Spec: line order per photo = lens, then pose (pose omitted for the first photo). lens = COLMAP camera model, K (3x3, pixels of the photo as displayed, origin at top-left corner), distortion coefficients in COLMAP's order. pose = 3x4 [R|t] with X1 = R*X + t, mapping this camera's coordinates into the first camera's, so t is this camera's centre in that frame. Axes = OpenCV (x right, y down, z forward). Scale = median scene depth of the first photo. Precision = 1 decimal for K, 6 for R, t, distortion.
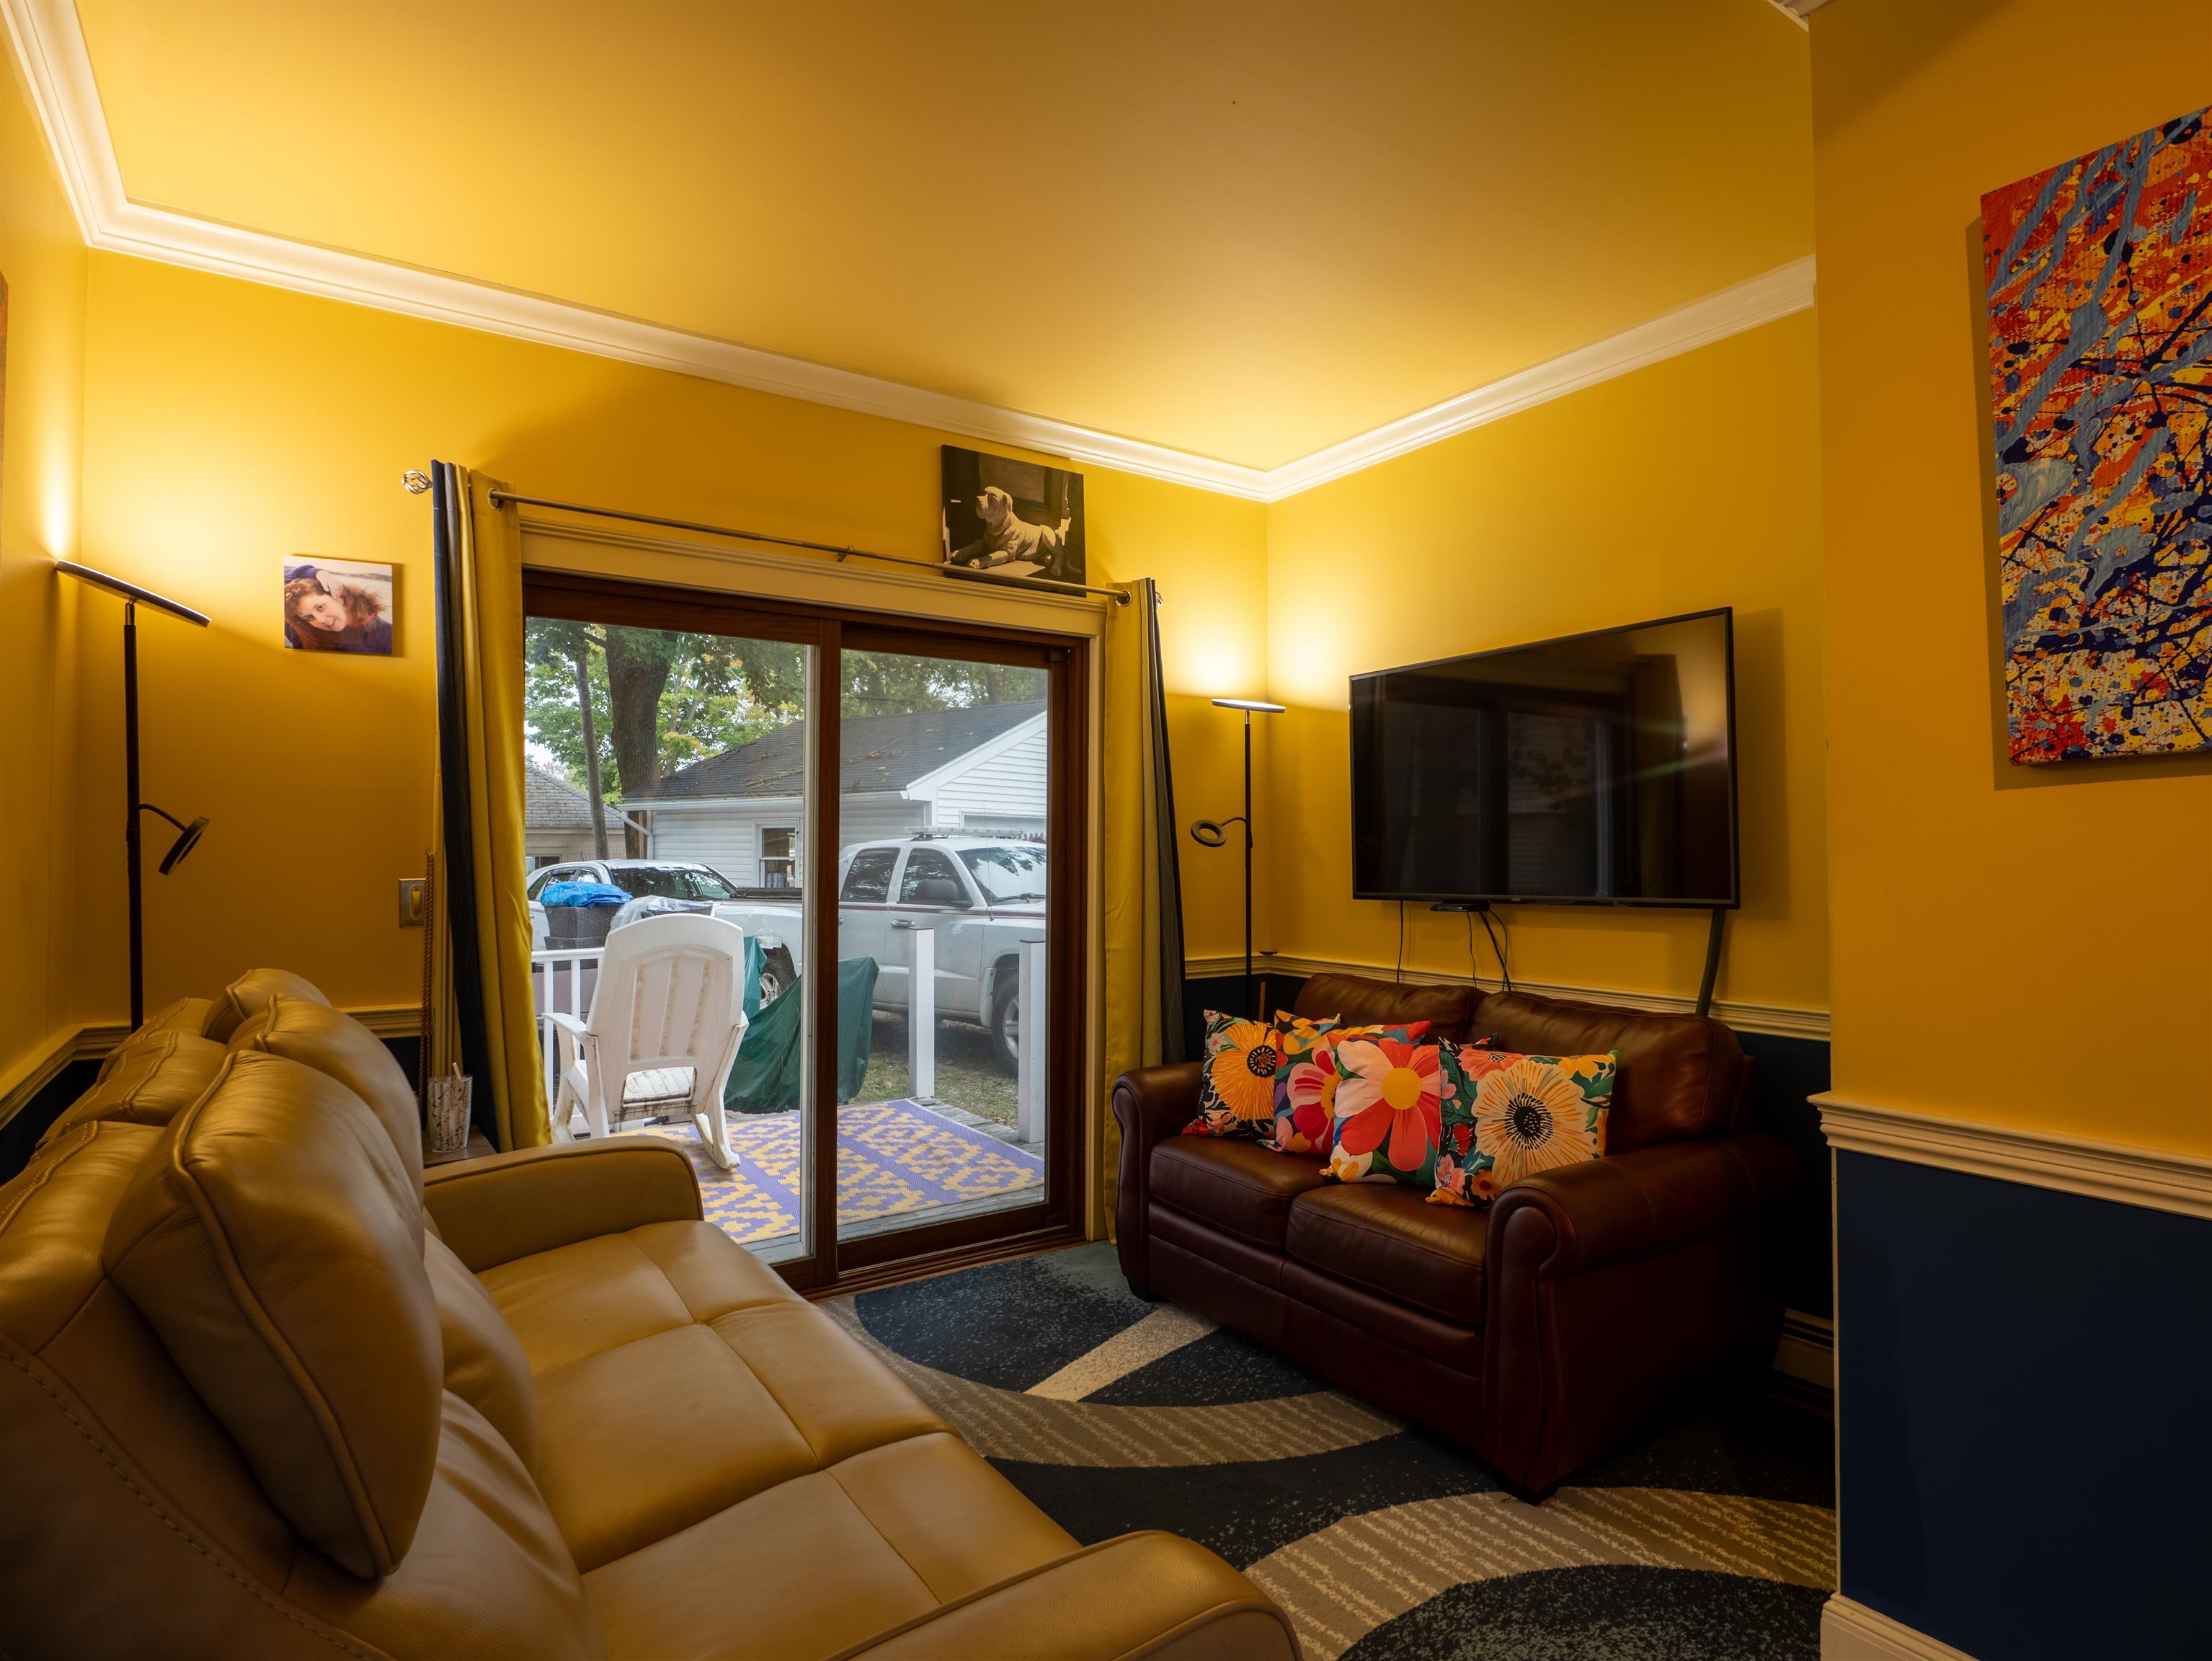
lens RADIAL K [[1188.2, 0, 1111.1], [0, 1188.2, 822.8], [0, 0, 1]] dist [-0.013261, 0.002315]
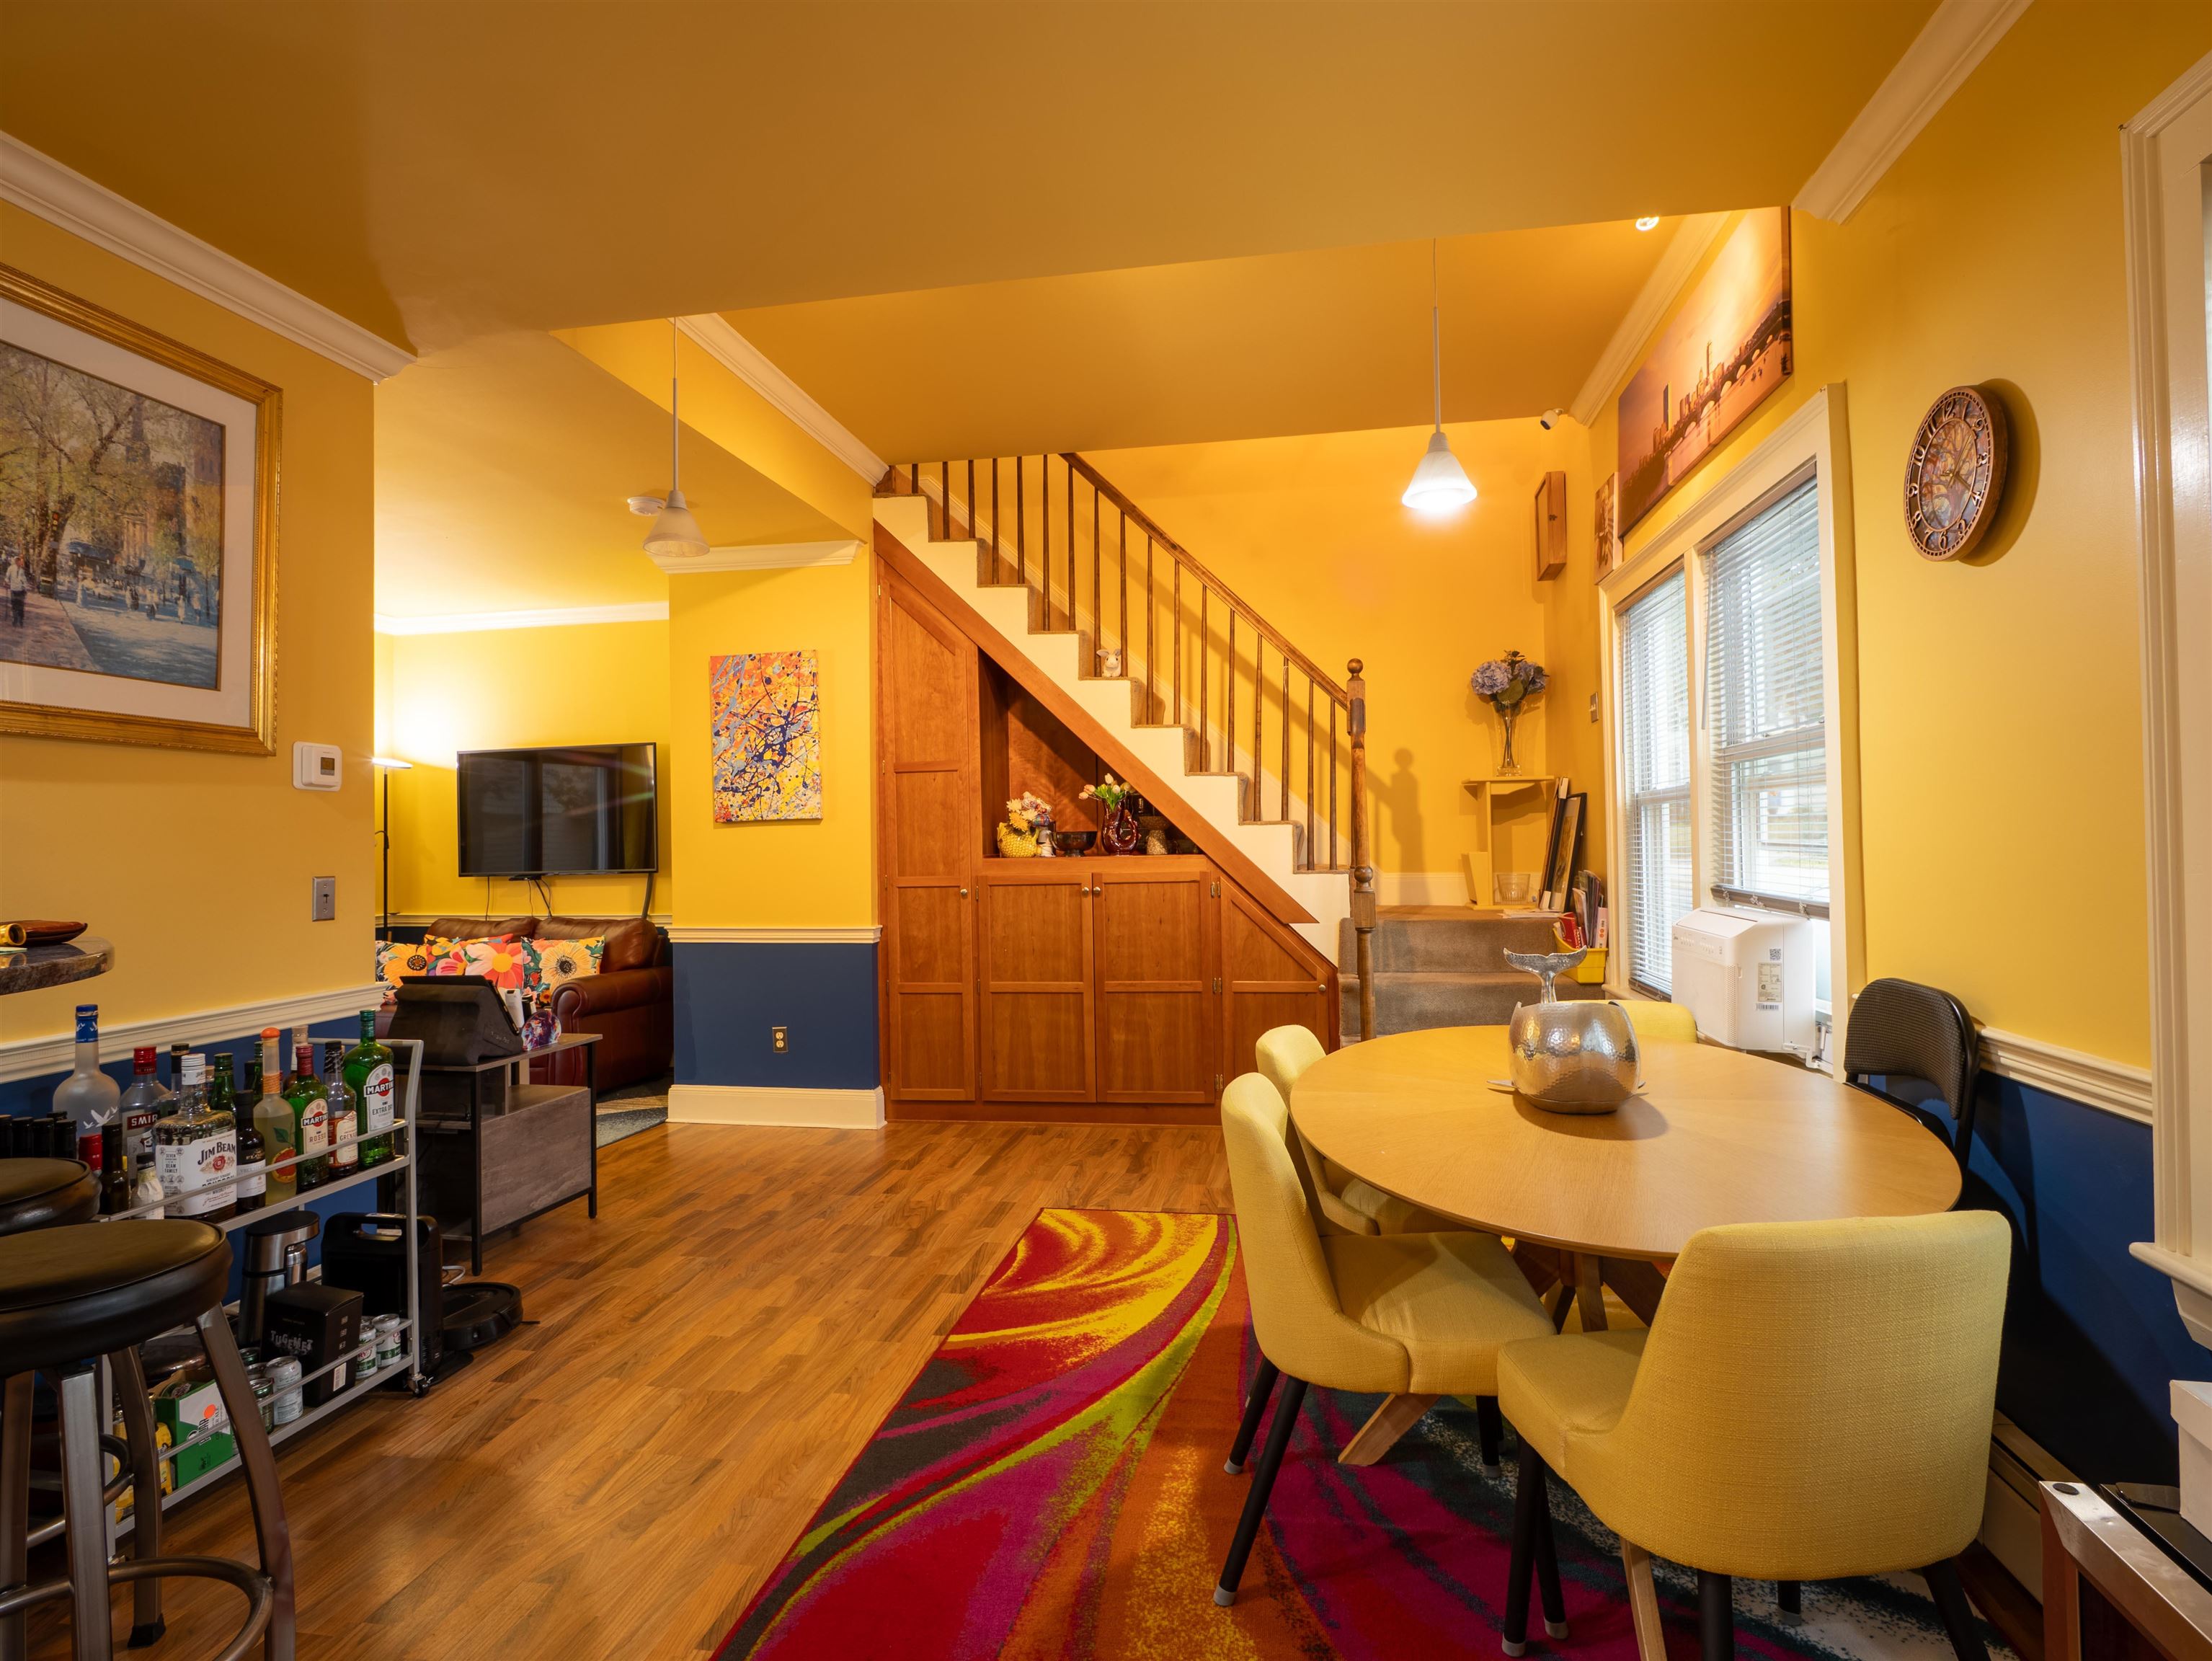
lens RADIAL K [[1188.2, 0, 1109.1], [0, 1188.2, 830.6], [0, 0, 1]] dist [-0.013261, 0.002315]
pose [[0.700033, -0.000182, 0.714111, -0.489577], [-0.005746, 0.999966, 0.005888, -0.027517], [-0.714087, -0.008225, 0.700008, -1.206322]]
